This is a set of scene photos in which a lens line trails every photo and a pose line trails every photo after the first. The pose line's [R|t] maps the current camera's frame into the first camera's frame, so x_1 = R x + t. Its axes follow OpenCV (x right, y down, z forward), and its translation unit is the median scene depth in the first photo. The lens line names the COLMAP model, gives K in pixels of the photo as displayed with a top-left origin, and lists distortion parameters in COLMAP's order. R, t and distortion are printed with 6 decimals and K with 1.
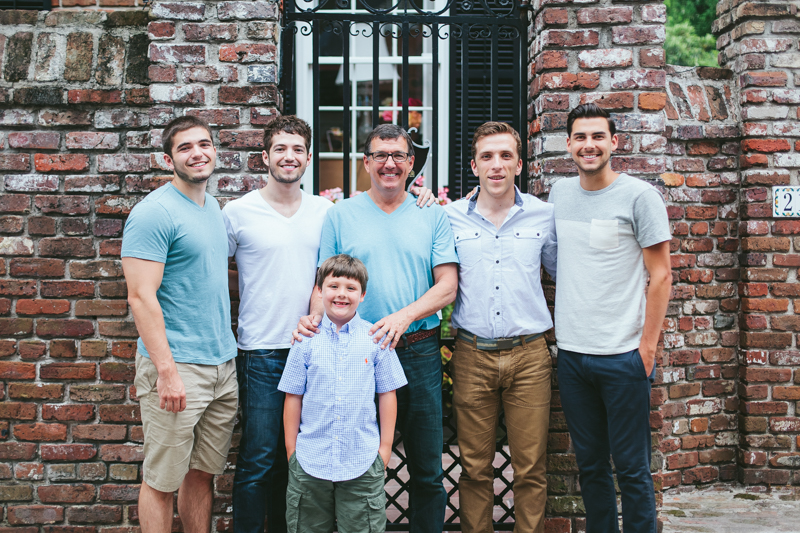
lens RADIAL K [[1168.9, 0, 400.0], [0, 1168.9, 266.5], [0, 0, 1]] dist [0.002034, -0.072548]
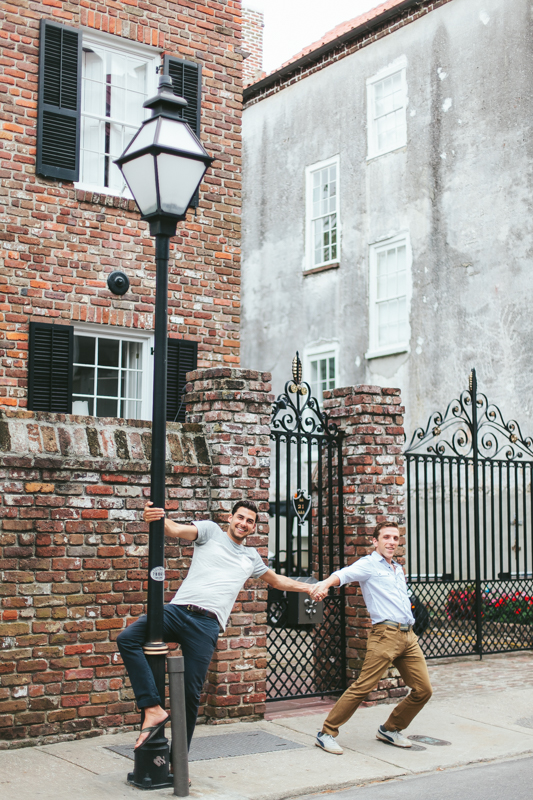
lens RADIAL K [[1168.9, 0, 266.5], [0, 1168.9, 400.0], [0, 0, 1]] dist [0.002034, -0.072548]
pose [[0.784199, 0.069654, 0.616588, -1.310603], [0.019994, 0.990327, -0.137304, 0.002926], [-0.620188, 0.120002, 0.775220, -0.535231]]
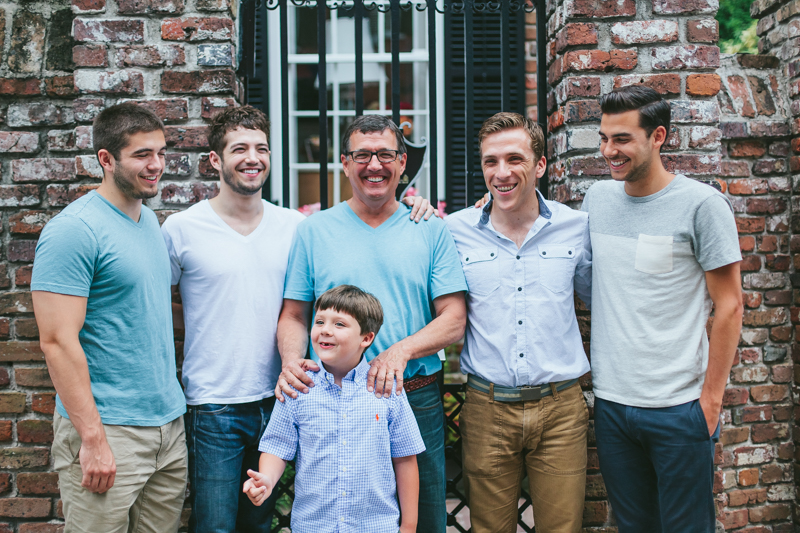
lens RADIAL K [[1168.9, 0, 400.0], [0, 1168.9, 266.5], [0, 0, 1]] dist [0.002034, -0.072548]
pose [[0.999851, -0.013090, 0.011233, -0.003303], [0.013318, 0.999701, -0.020497, -0.002854], [-0.010961, 0.020644, 0.999727, 0.200894]]
